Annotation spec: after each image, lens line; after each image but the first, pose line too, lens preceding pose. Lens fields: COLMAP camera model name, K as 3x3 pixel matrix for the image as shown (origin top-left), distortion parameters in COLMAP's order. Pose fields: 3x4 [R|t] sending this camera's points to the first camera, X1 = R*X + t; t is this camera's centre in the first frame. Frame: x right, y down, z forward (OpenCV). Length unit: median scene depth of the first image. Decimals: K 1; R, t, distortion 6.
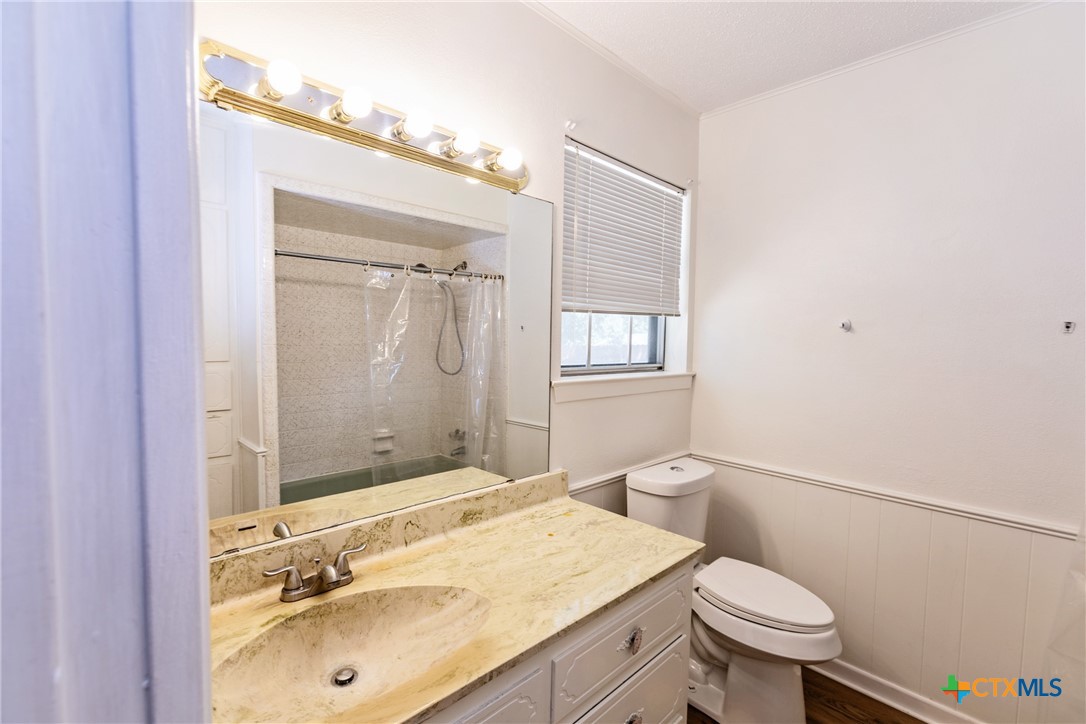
lens RADIAL K [[486.3, 0, 536.2], [0, 486.3, 362.5], [0, 0, 1]] dist [-0.006992, 0.005007]
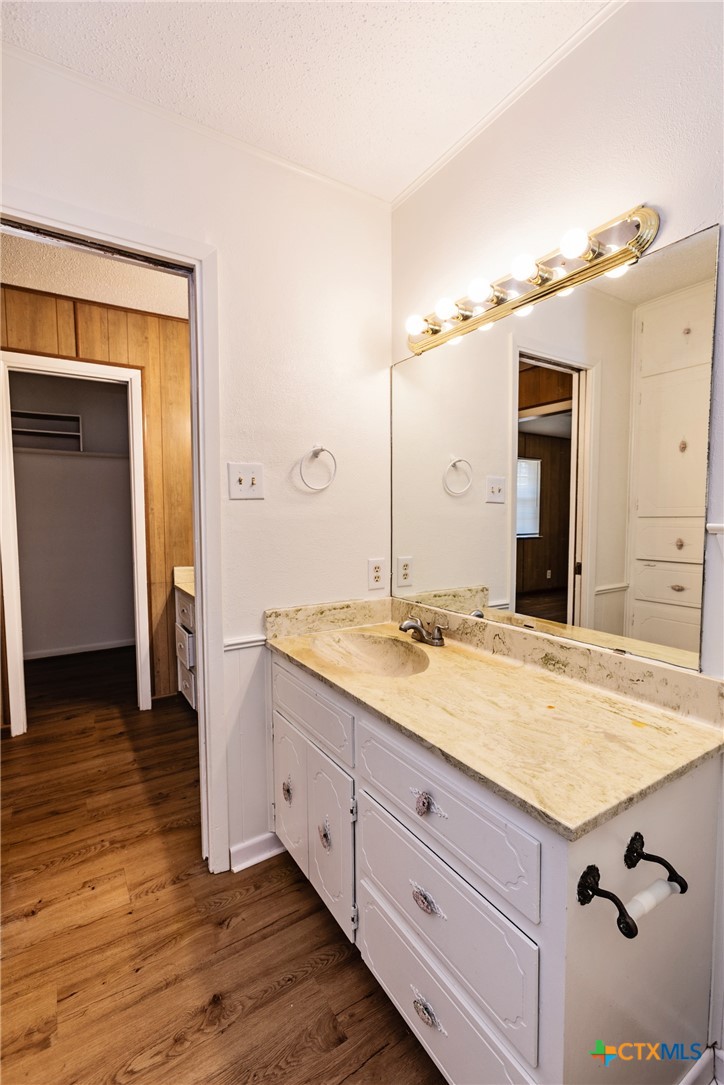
lens RADIAL K [[485.8, 0, 363.7], [0, 485.8, 547.7], [0, 0, 1]] dist [-0.006992, 0.005007]
pose [[-0.204379, 0.051638, -0.977529, 0.920786], [-0.048806, 0.996828, 0.062862, 0.070850], [0.977674, 0.060557, -0.201211, 0.928358]]
